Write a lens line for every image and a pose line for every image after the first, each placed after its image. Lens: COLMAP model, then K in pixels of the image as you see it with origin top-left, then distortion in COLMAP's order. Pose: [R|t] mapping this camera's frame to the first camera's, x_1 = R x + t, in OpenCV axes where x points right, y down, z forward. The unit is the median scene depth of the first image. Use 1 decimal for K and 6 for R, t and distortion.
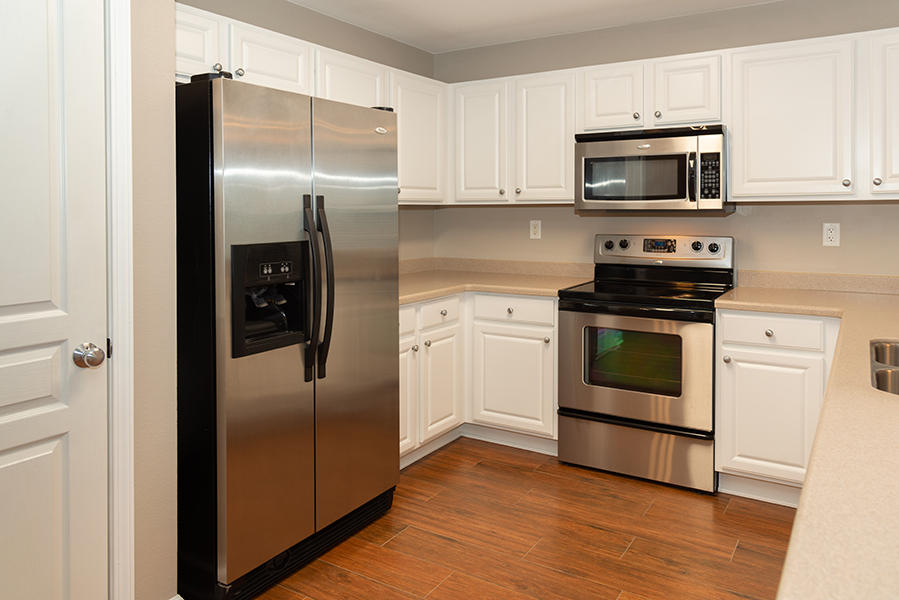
lens RADIAL K [[688.4, 0, 462.6], [0, 688.4, 263.4], [0, 0, 1]] dist [0.009279, 0.000444]
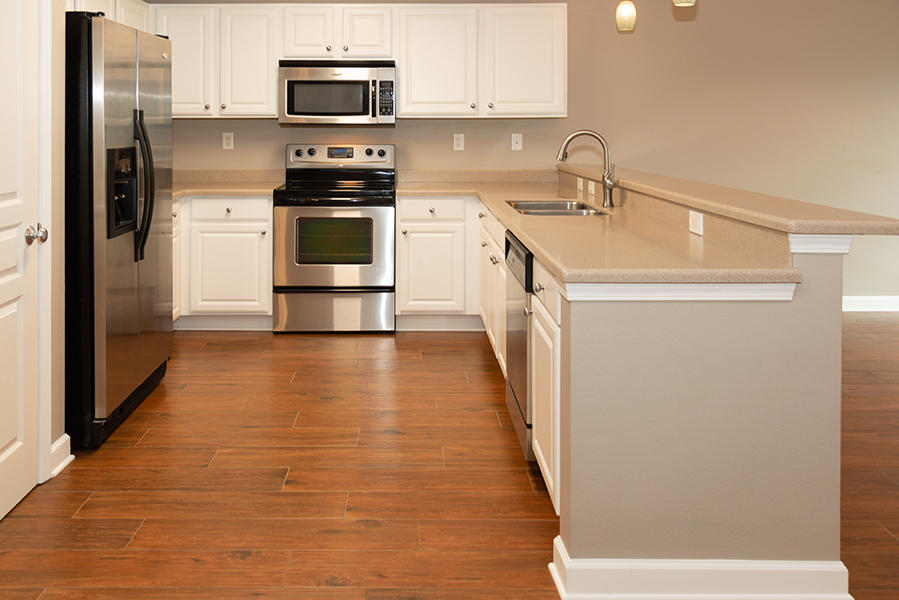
lens RADIAL K [[778.0, 0, 449.5], [0, 778.0, 300.0], [0, 0, 1]] dist [-0.004976, -0.006243]
pose [[0.837283, -0.115175, 0.534501, -0.385999], [0.037428, 0.987342, 0.154123, 0.032846], [-0.545487, -0.109039, 0.830996, -0.371190]]
